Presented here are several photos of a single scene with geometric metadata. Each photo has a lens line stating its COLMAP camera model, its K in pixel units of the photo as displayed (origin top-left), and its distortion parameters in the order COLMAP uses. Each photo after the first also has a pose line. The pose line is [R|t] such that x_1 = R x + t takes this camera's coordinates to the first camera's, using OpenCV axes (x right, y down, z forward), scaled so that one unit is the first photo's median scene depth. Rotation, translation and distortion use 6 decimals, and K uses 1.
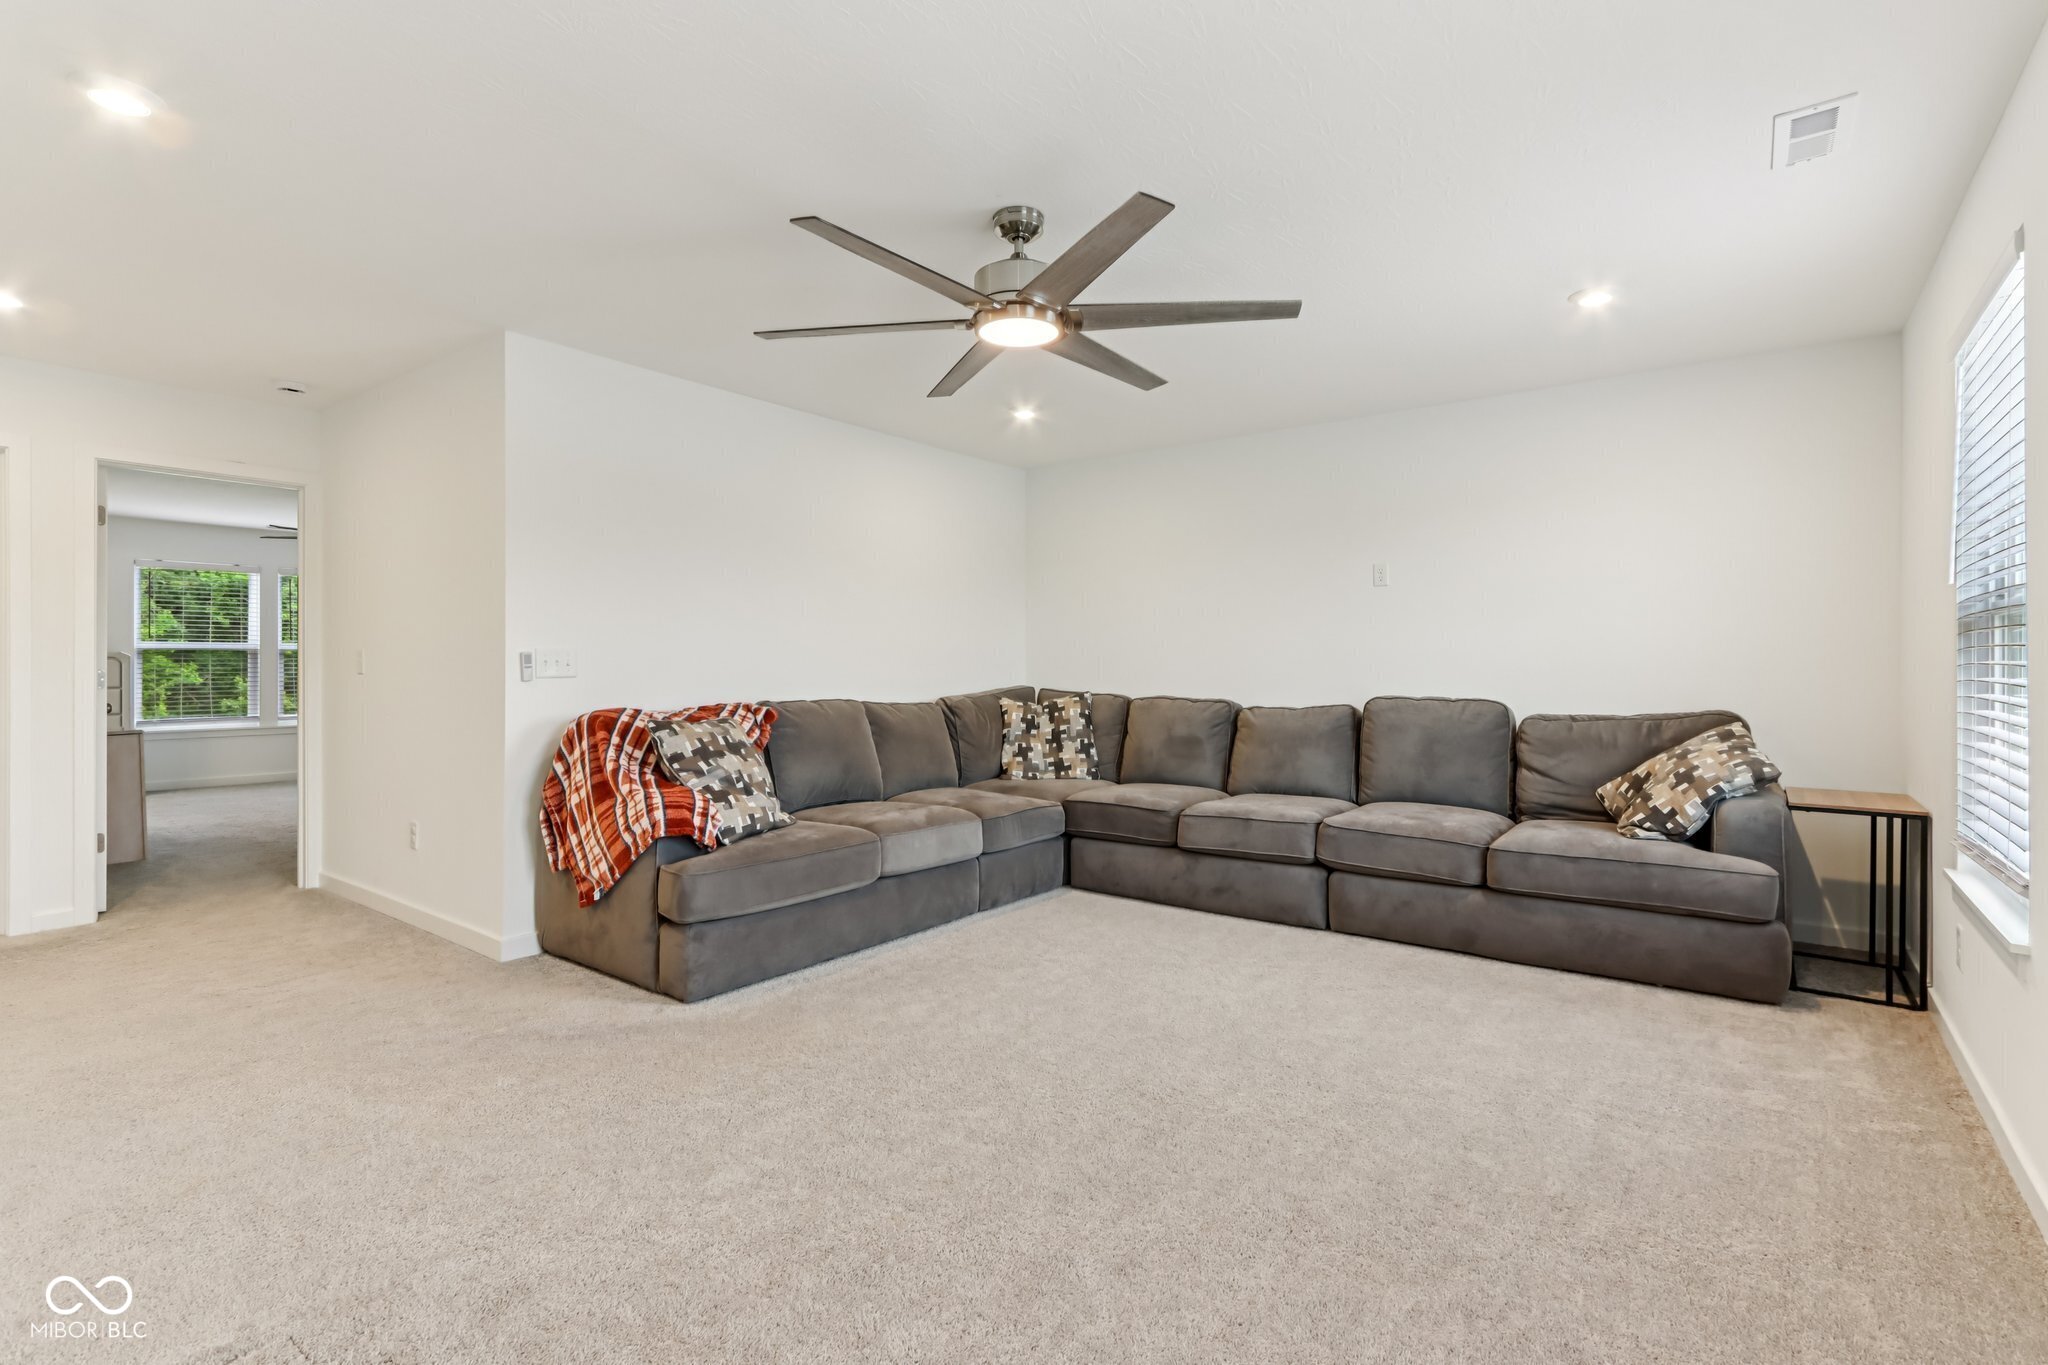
lens RADIAL K [[952.3, 0, 1017.0], [0, 952.3, 673.0], [0, 0, 1]] dist [-0.000560, -0.000068]
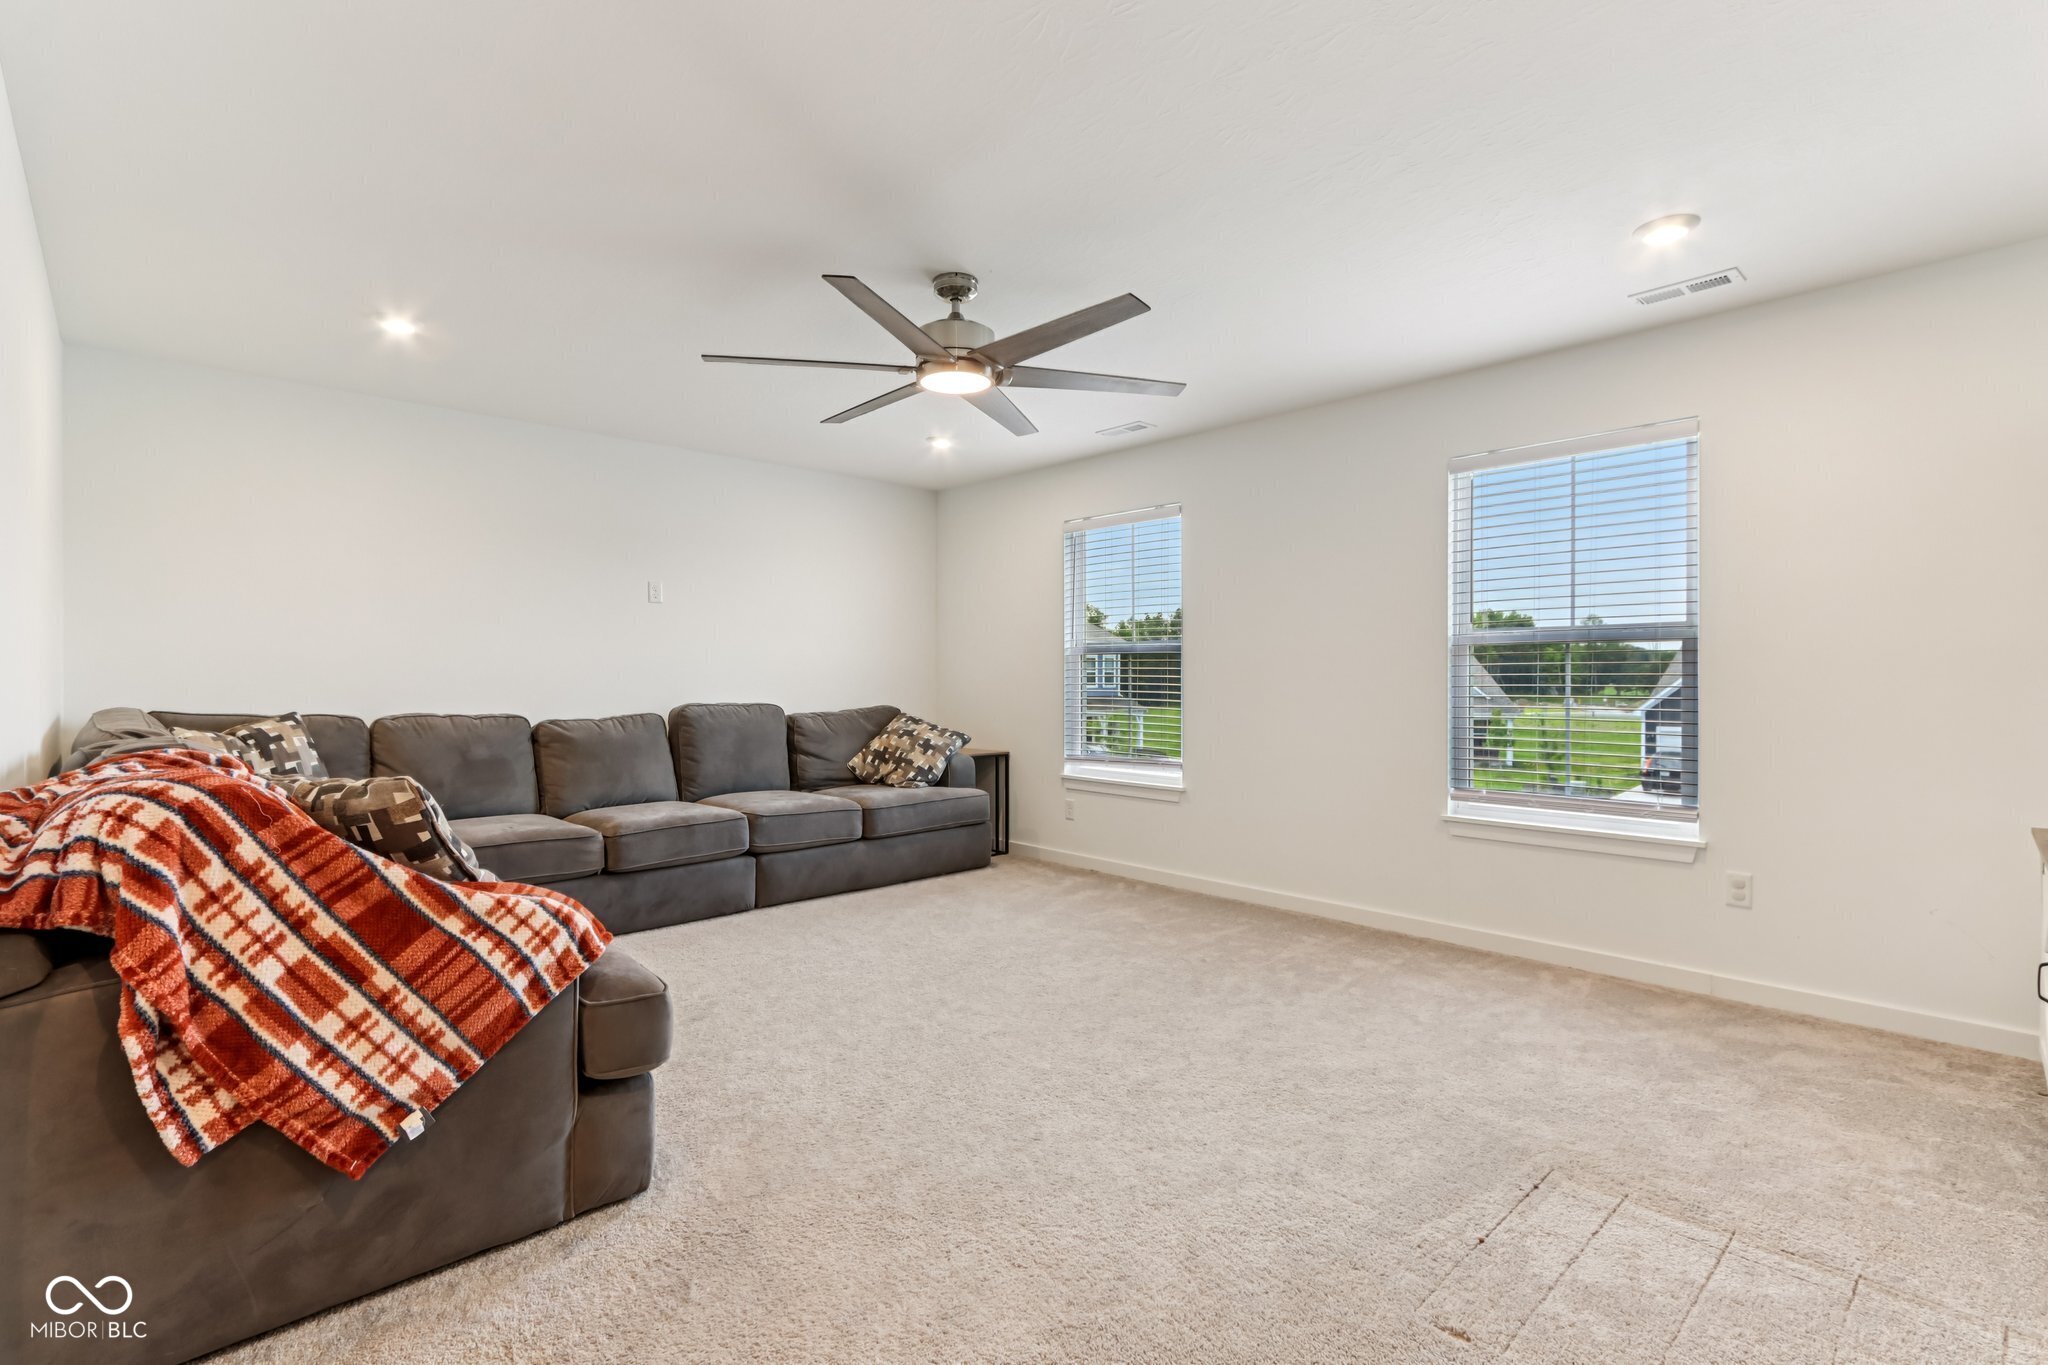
lens RADIAL K [[952.3, 0, 1017.0], [0, 952.3, 673.0], [0, 0, 1]] dist [-0.000560, -0.000068]
pose [[0.165758, 0.004523, 0.986156, -0.765490], [0.005090, 0.999972, -0.005442, -0.004085], [-0.986153, 0.005921, 0.165731, 0.515198]]
